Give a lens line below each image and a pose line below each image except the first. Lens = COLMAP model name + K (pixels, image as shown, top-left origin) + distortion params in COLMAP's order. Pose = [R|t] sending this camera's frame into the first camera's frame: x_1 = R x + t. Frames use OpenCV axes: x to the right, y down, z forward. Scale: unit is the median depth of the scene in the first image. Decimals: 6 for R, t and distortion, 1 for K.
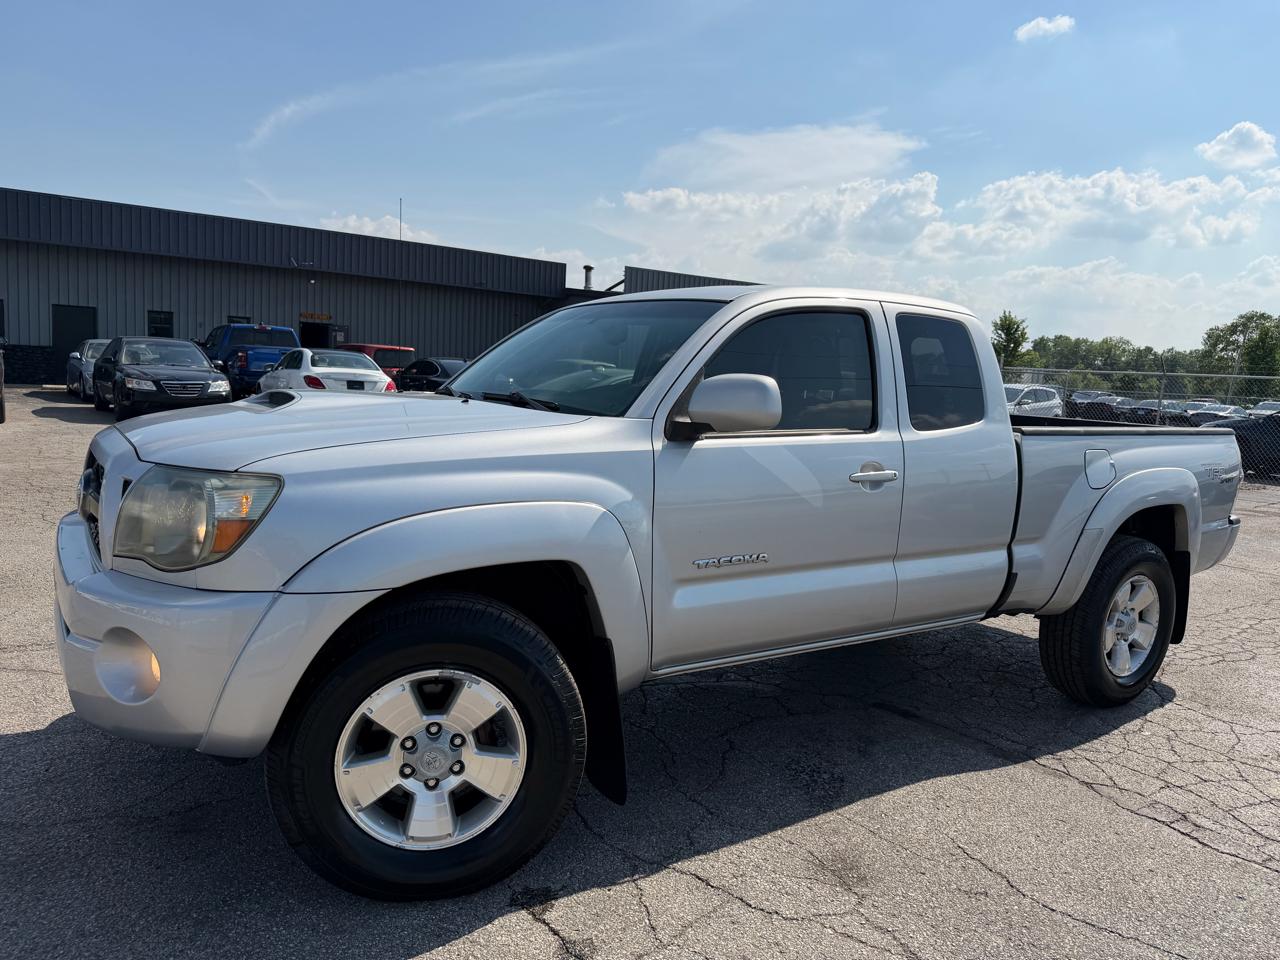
lens RADIAL K [[916.7, 0, 643.9], [0, 916.7, 480.0], [0, 0, 1]] dist [0.023603, -0.038047]
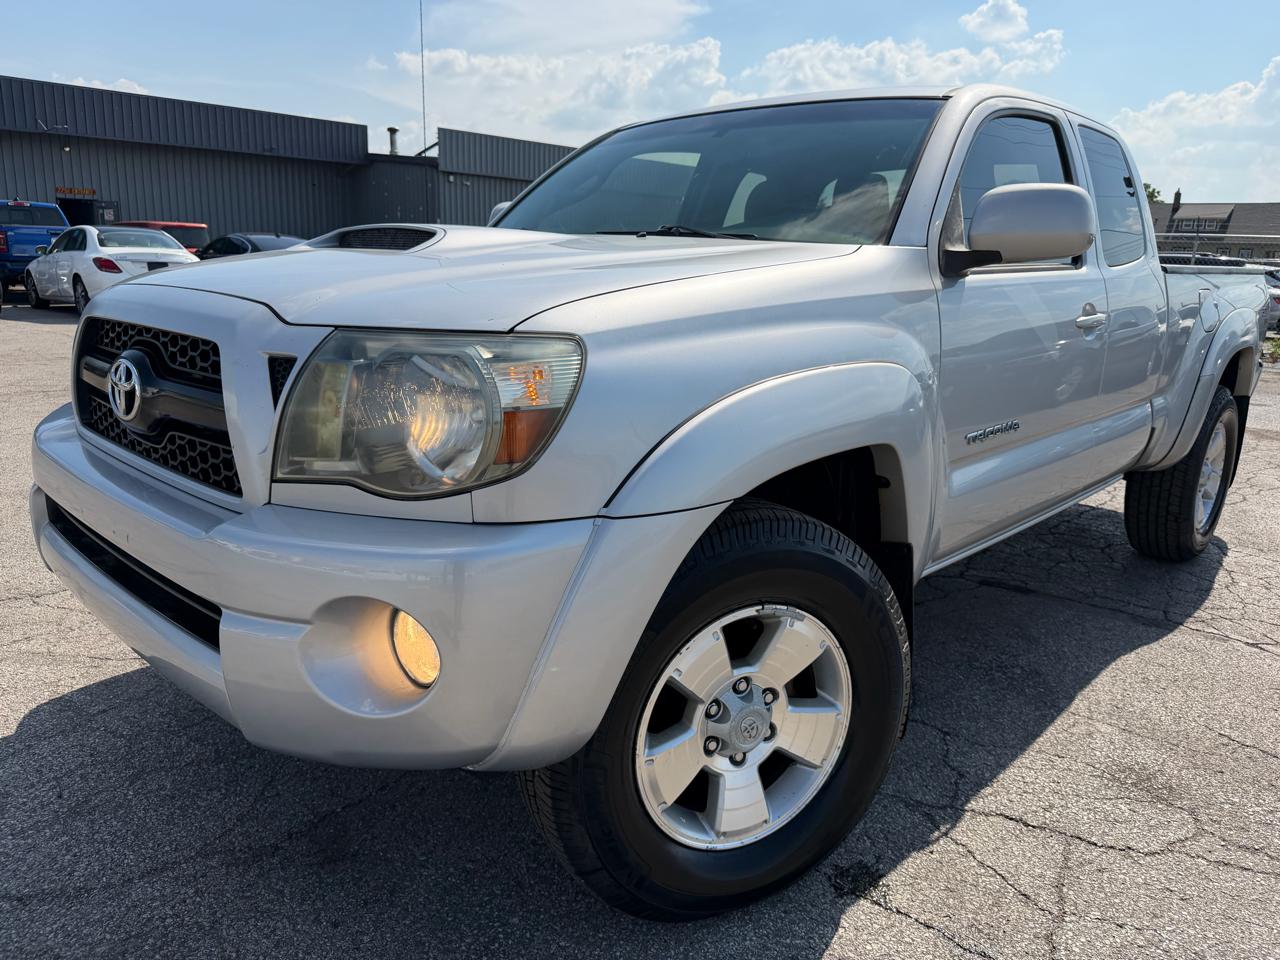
lens RADIAL K [[916.7, 0, 633.1], [0, 916.7, 473.8], [0, 0, 1]] dist [0.023603, -0.038047]
pose [[0.976163, -0.072684, 0.204505, -0.289336], [0.047355, 0.990882, 0.126135, 0.006963], [-0.211808, -0.113444, 0.970705, 0.217946]]
